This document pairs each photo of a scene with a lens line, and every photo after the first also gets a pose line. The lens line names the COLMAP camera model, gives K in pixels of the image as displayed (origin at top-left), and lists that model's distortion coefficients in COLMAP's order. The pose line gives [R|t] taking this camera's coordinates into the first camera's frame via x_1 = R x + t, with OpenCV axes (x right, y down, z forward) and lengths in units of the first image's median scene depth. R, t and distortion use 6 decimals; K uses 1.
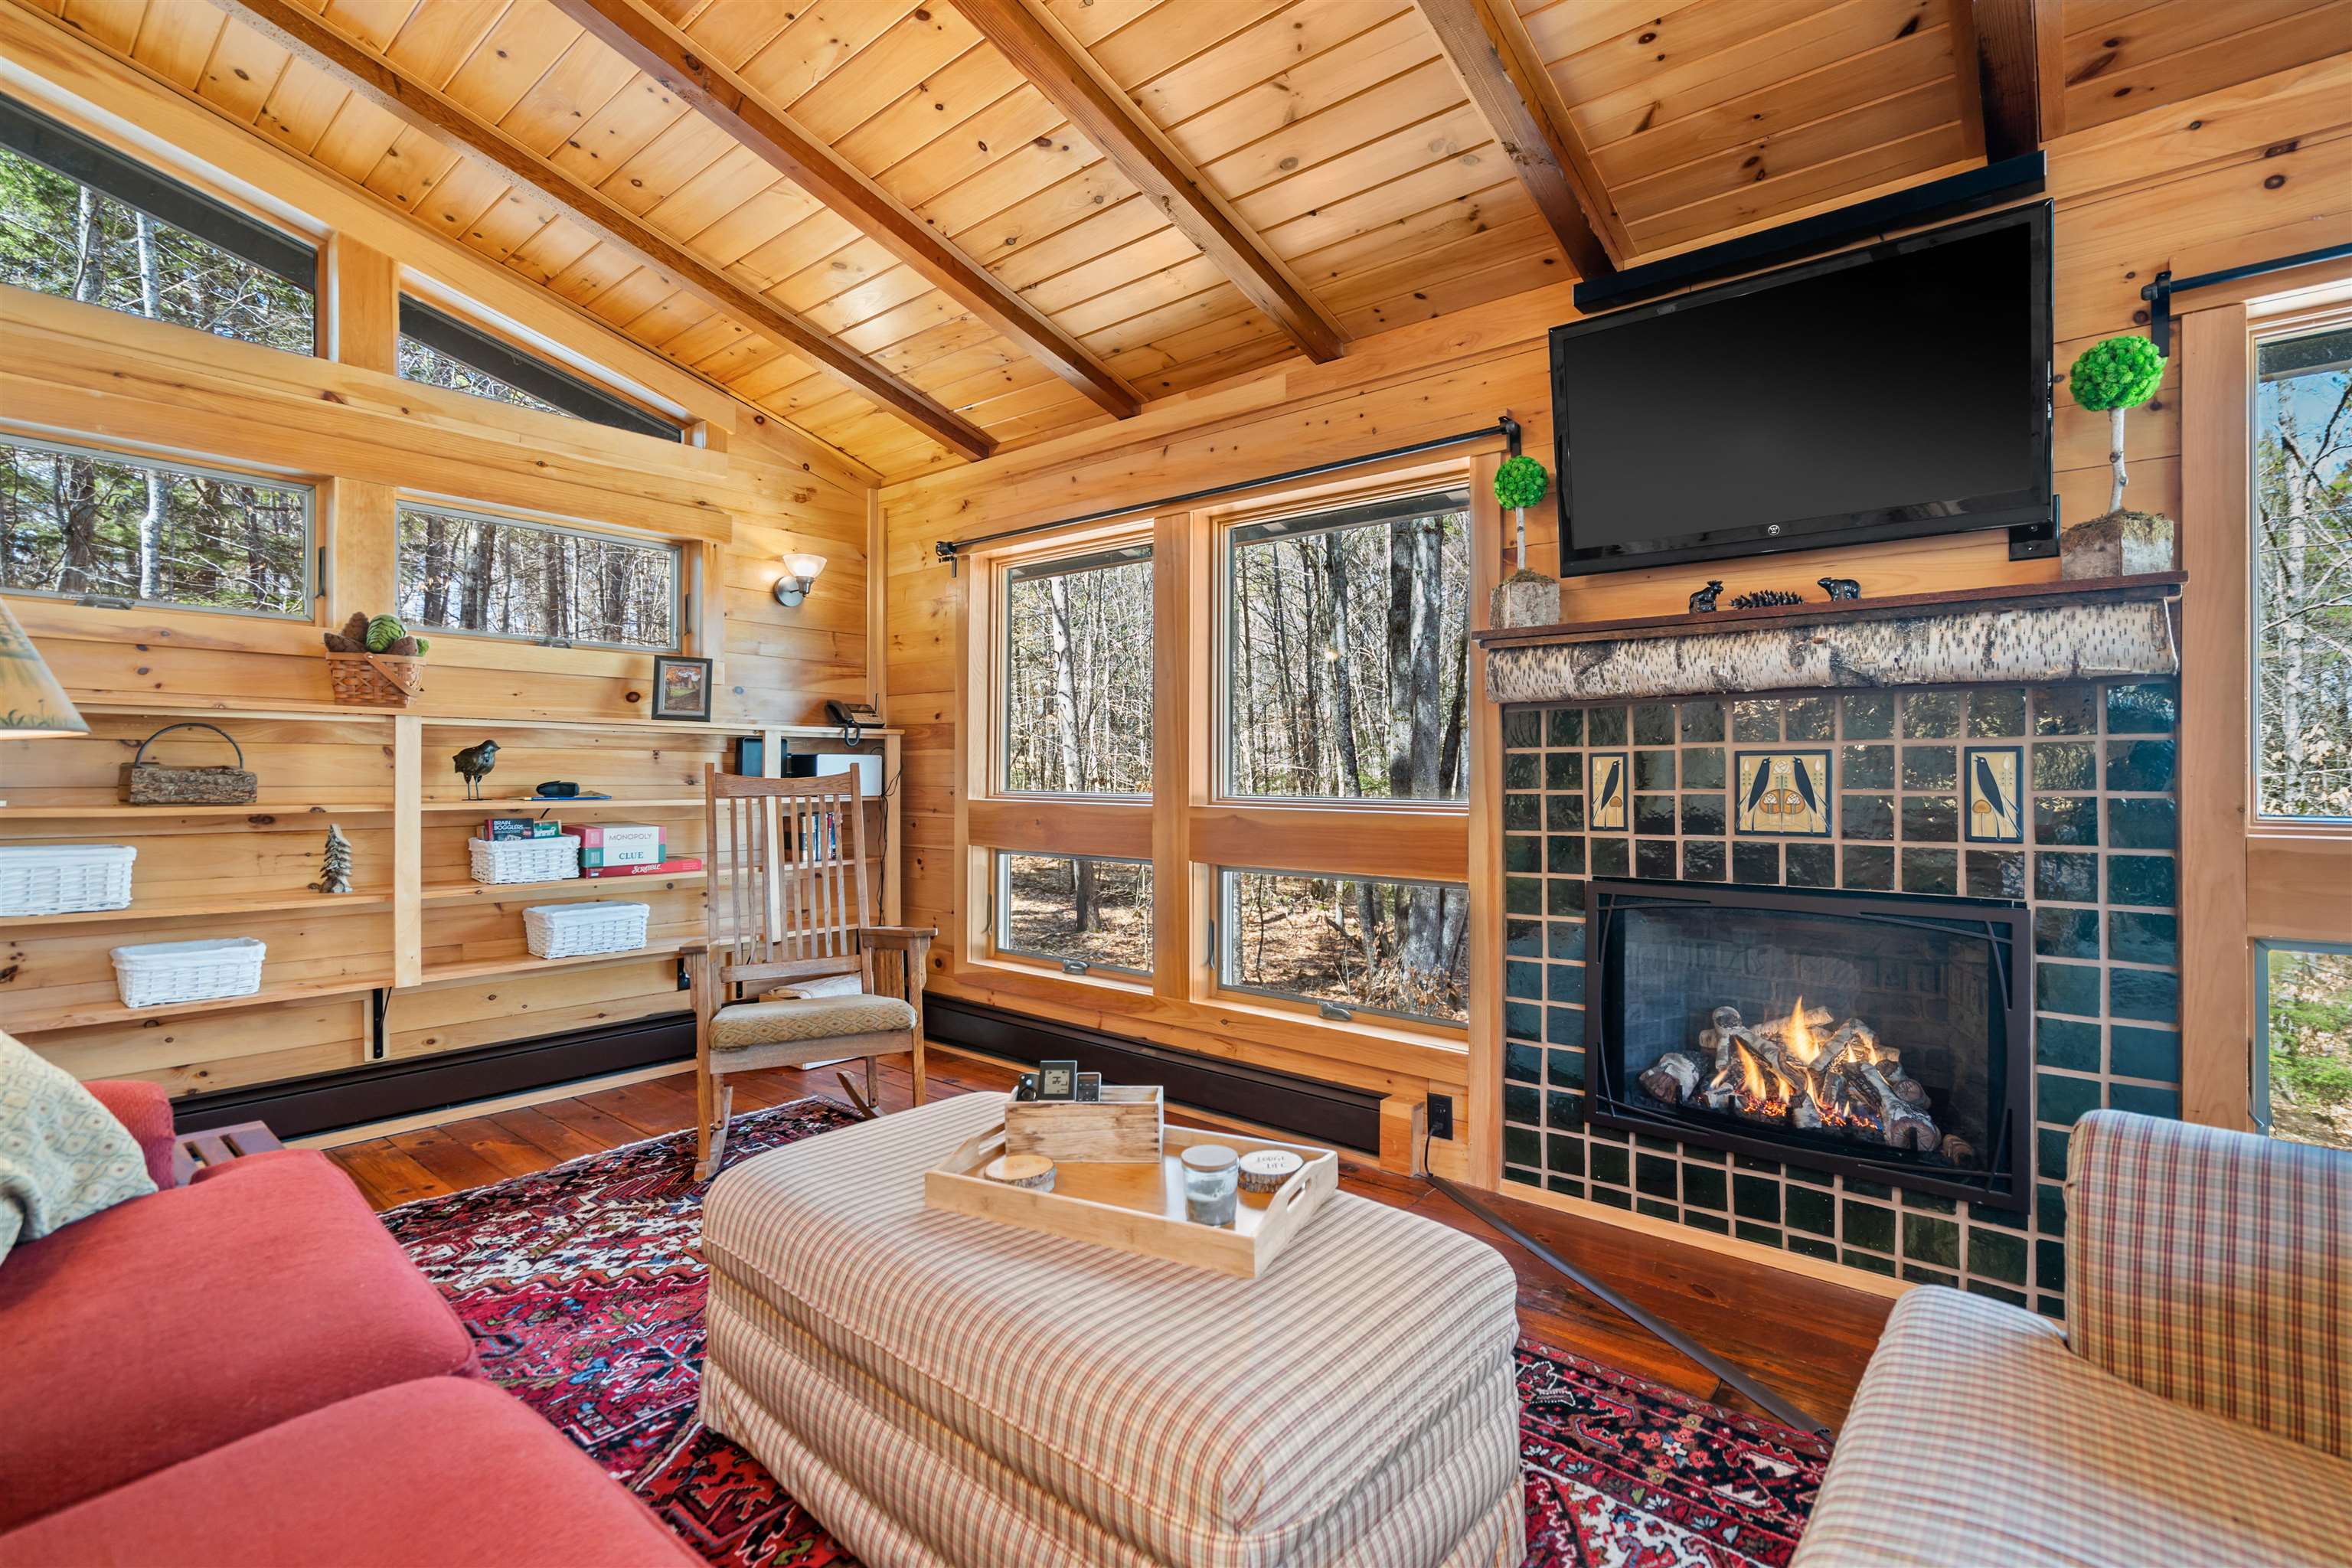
lens RADIAL K [[1079.4, 0, 1181.0], [0, 1079.4, 754.3], [0, 0, 1]] dist [0.000167, 0.000295]
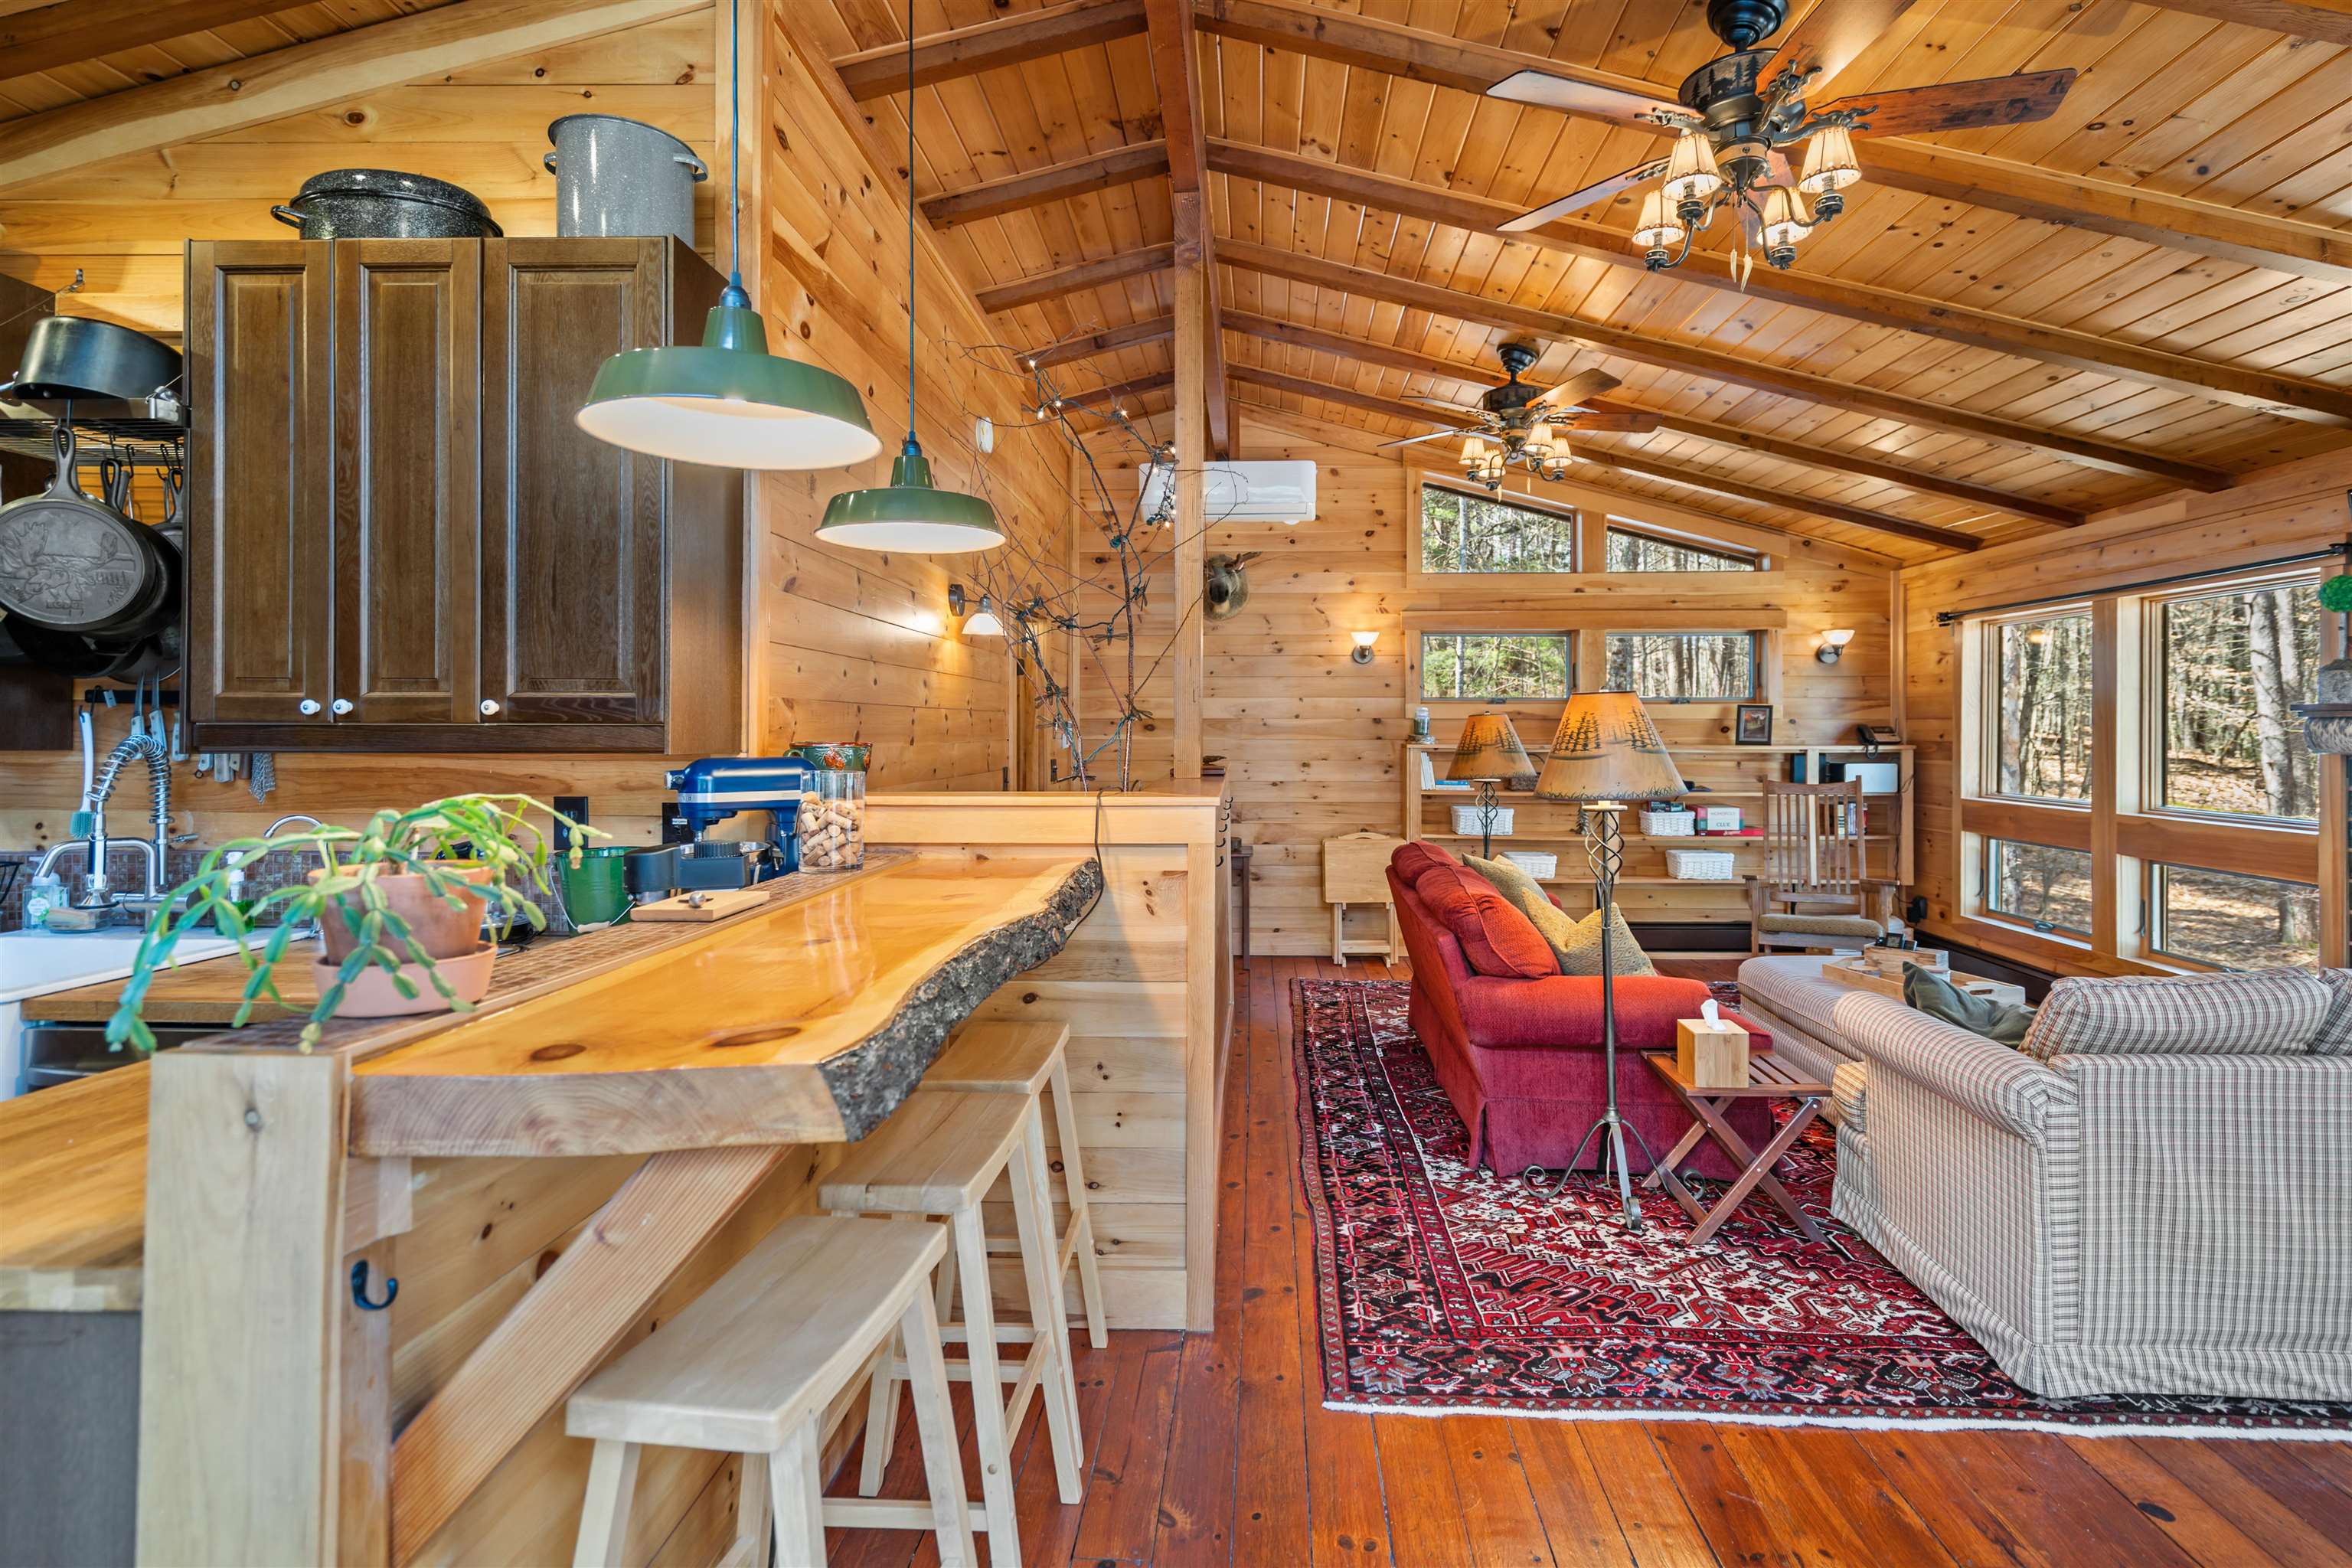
lens RADIAL K [[1146.3, 0, 1224.7], [0, 1146.3, 759.6], [0, 0, 1]] dist [0.003215, -0.000449]
pose [[0.619672, 0.017359, -0.784669, 0.444997], [0.016804, 0.999233, 0.035377, -0.090550], [0.784681, -0.035108, 0.618905, -0.776041]]
